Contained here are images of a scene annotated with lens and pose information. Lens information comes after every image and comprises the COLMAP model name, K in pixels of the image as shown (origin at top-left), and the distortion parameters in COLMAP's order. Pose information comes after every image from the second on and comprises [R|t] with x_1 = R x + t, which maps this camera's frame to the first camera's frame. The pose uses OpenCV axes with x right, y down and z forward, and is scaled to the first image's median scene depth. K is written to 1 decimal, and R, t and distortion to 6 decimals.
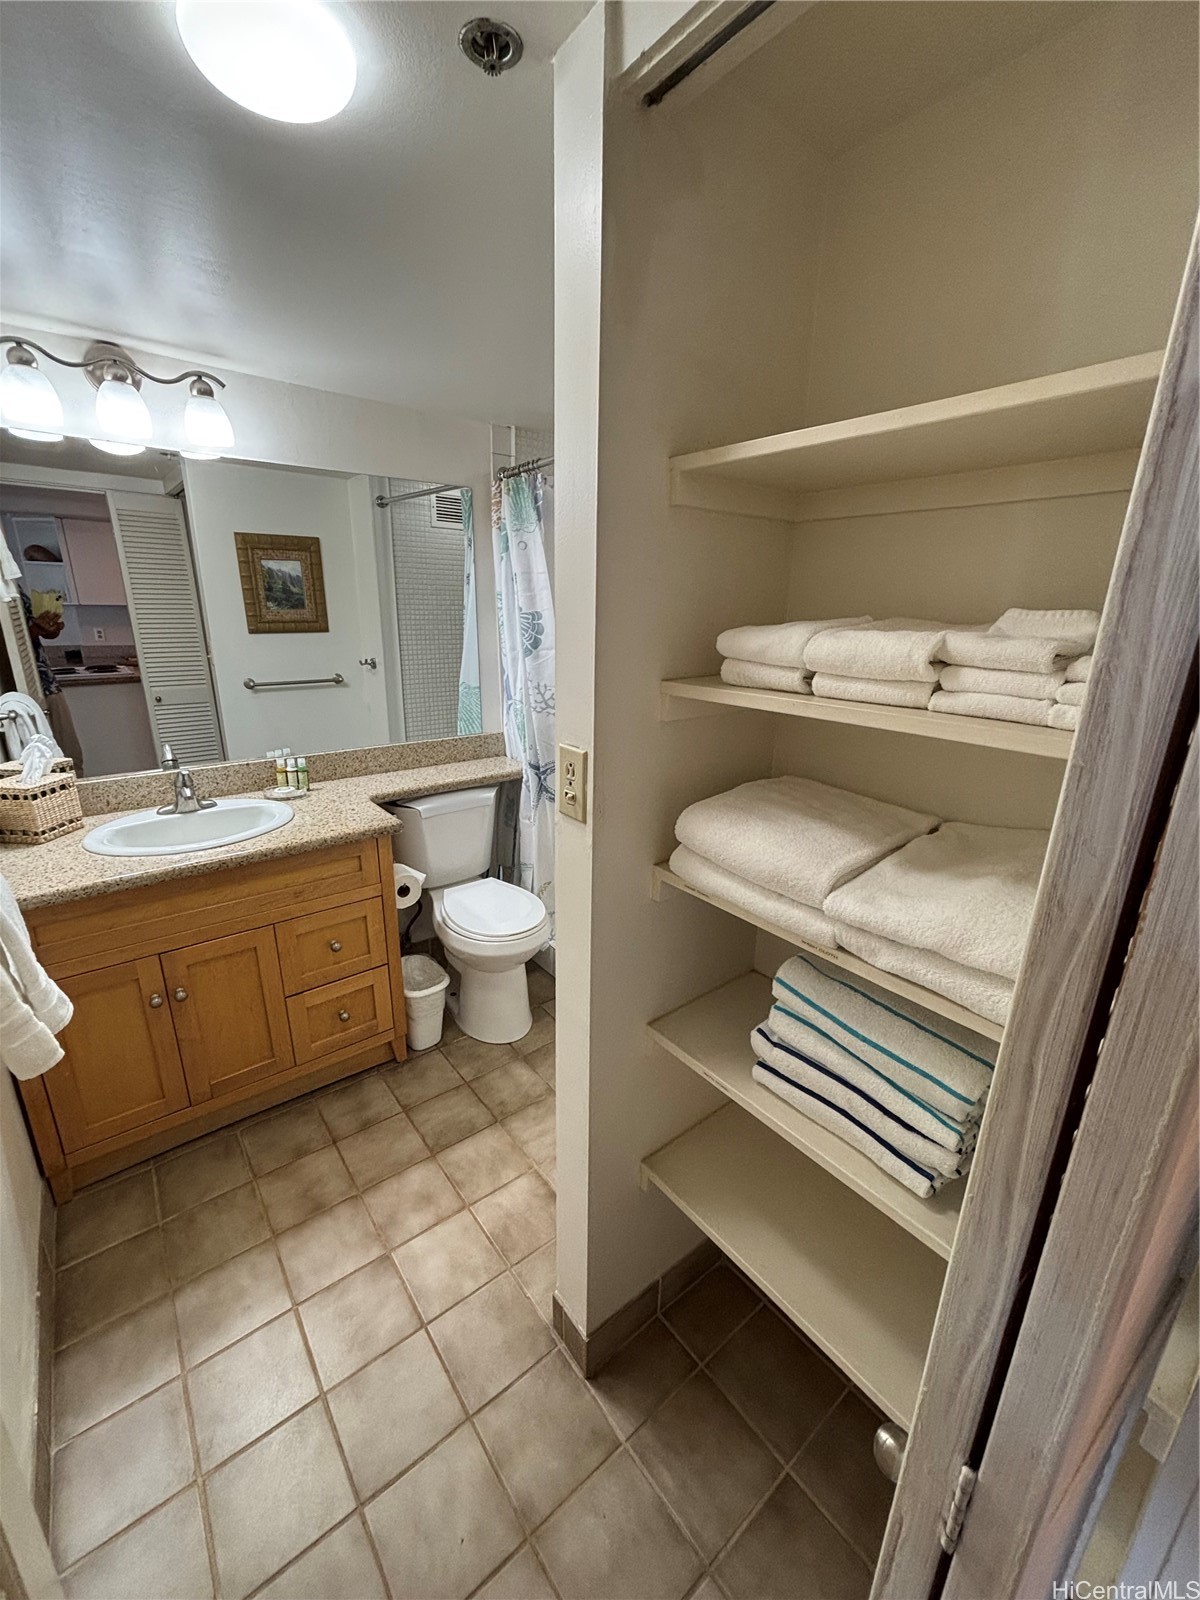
lens RADIAL K [[641.7, 0, 602.3], [0, 641.7, 802.5], [0, 0, 1]] dist [0.004241, 0.000067]
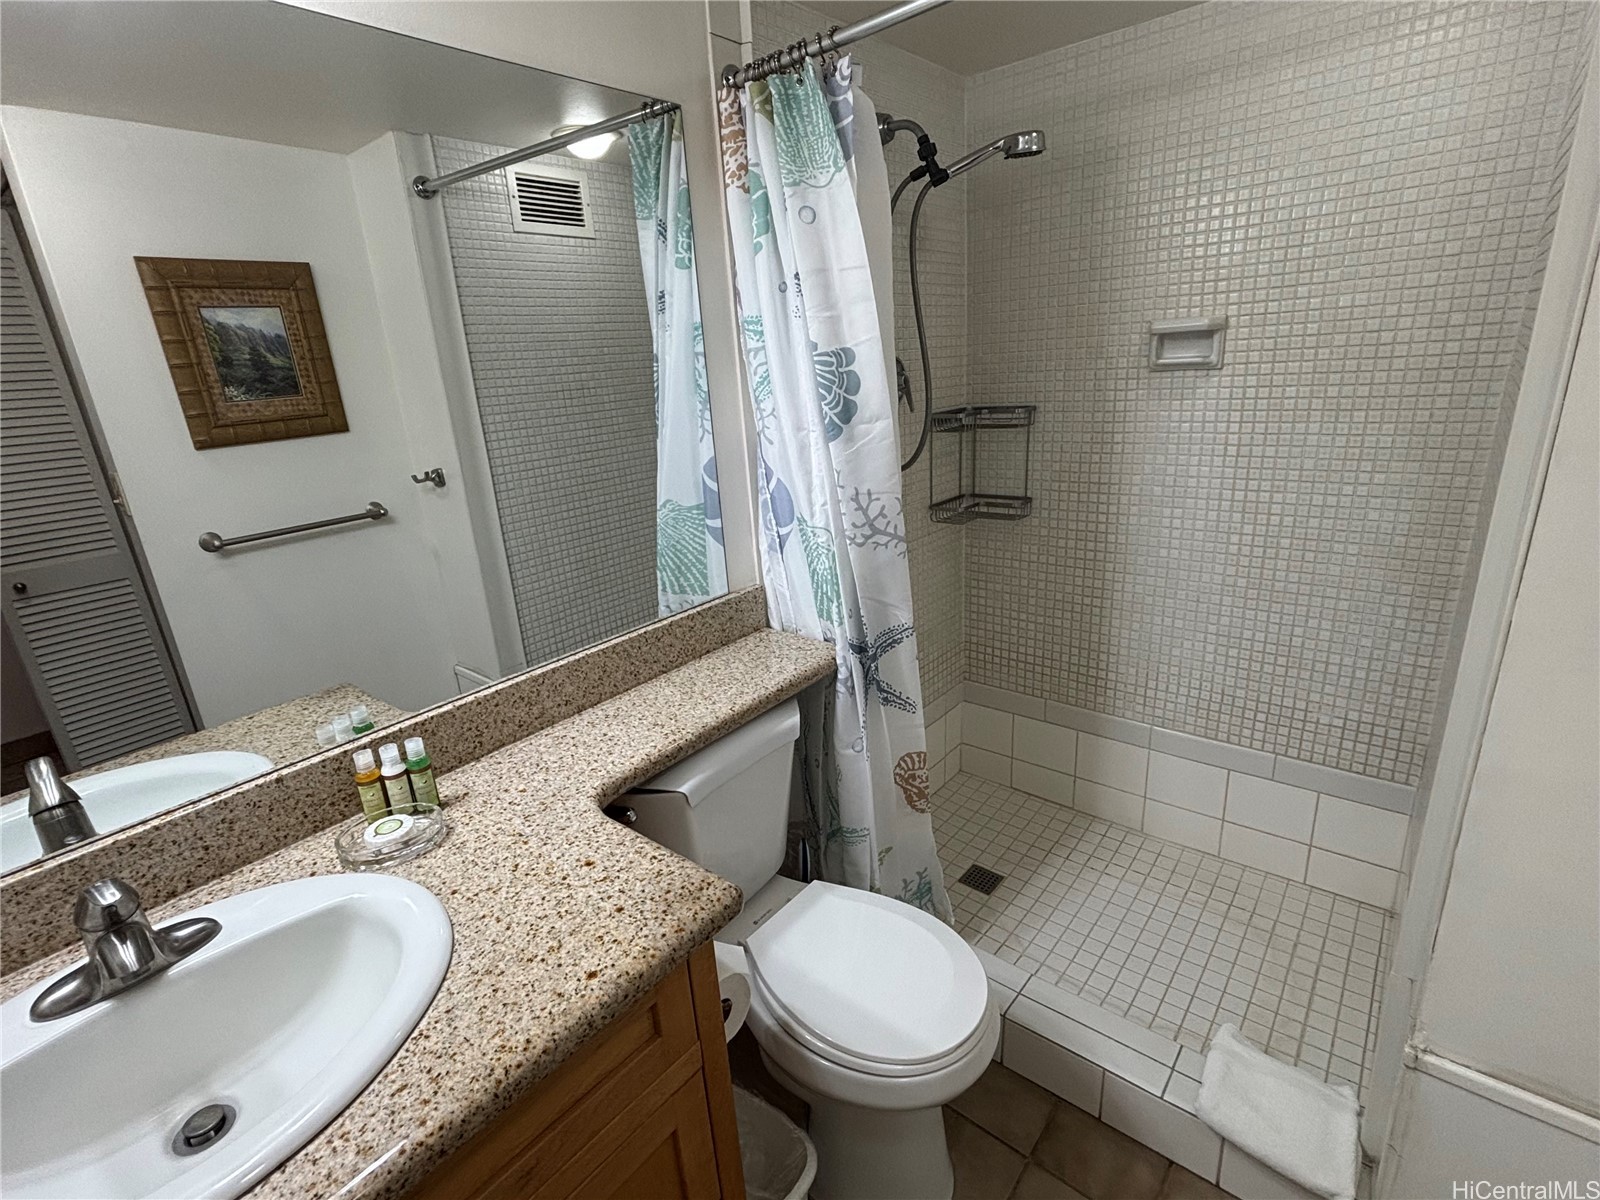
lens RADIAL K [[763.7, 0, 795.9], [0, 763.7, 598.7], [0, 0, 1]] dist [0.002414, 0.002901]
pose [[0.976974, -0.139461, 0.161469, -0.254485], [0.137960, 0.990225, 0.020531, -0.117925], [-0.162754, 0.002218, 0.986664, 0.405609]]
